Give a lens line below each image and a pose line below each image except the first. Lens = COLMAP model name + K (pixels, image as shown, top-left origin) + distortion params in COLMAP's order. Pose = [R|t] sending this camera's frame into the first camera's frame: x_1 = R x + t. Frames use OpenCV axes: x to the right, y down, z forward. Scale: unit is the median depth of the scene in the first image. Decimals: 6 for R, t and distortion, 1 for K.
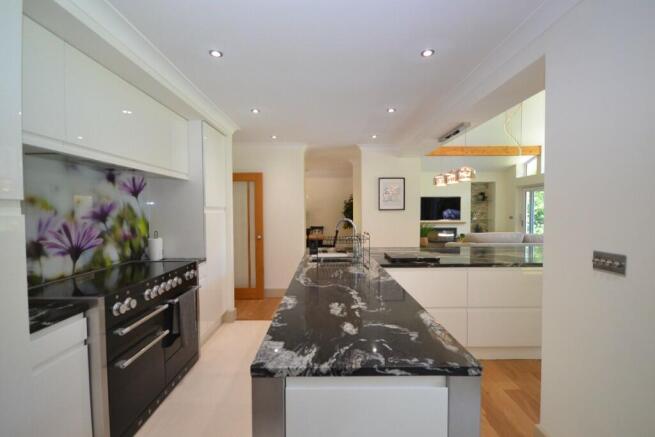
lens RADIAL K [[293.1, 0, 325.5], [0, 293.1, 218.3], [0, 0, 1]] dist [-0.003801, -0.002100]
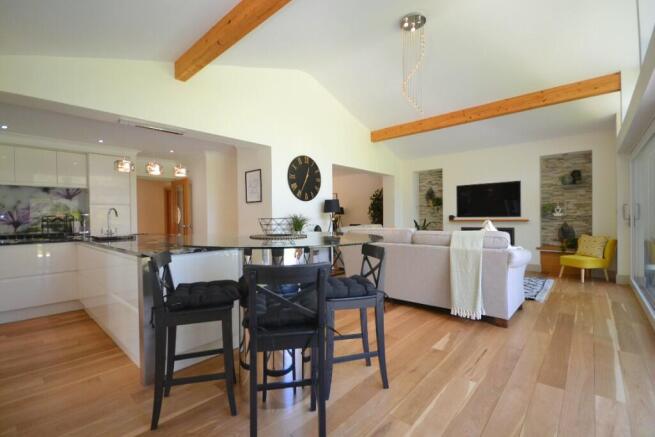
lens RADIAL K [[293.1, 0, 327.5], [0, 293.1, 219.1], [0, 0, 1]] dist [-0.003801, -0.002100]
pose [[0.746385, 0.000774, -0.665514, 1.097948], [-0.005379, 0.999974, -0.004870, 0.033946], [0.665493, 0.007215, 0.746369, 0.413896]]
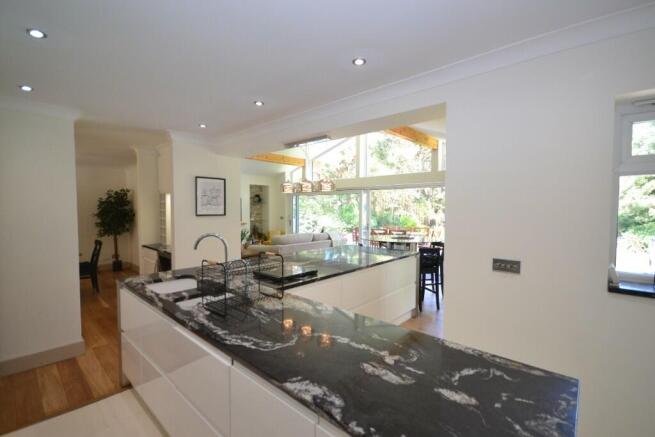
lens RADIAL K [[293.1, 0, 328.0], [0, 293.1, 217.3], [0, 0, 1]] dist [-0.003801, -0.002100]
pose [[0.669335, -0.014767, 0.742814, -0.179411], [0.009860, 0.999891, 0.010993, -0.029335], [-0.742896, -0.000034, 0.669407, 0.179849]]
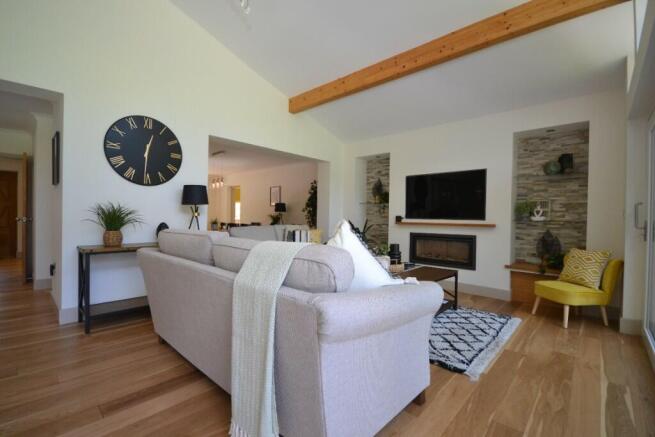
lens RADIAL K [[293.1, 0, 329.4], [0, 293.1, 219.2], [0, 0, 1]] dist [-0.003801, -0.002100]
pose [[0.738018, 0.023591, -0.674369, 1.128587], [-0.036333, 0.999328, -0.004803, 0.031512], [0.673803, 0.028047, 0.738379, 0.942329]]
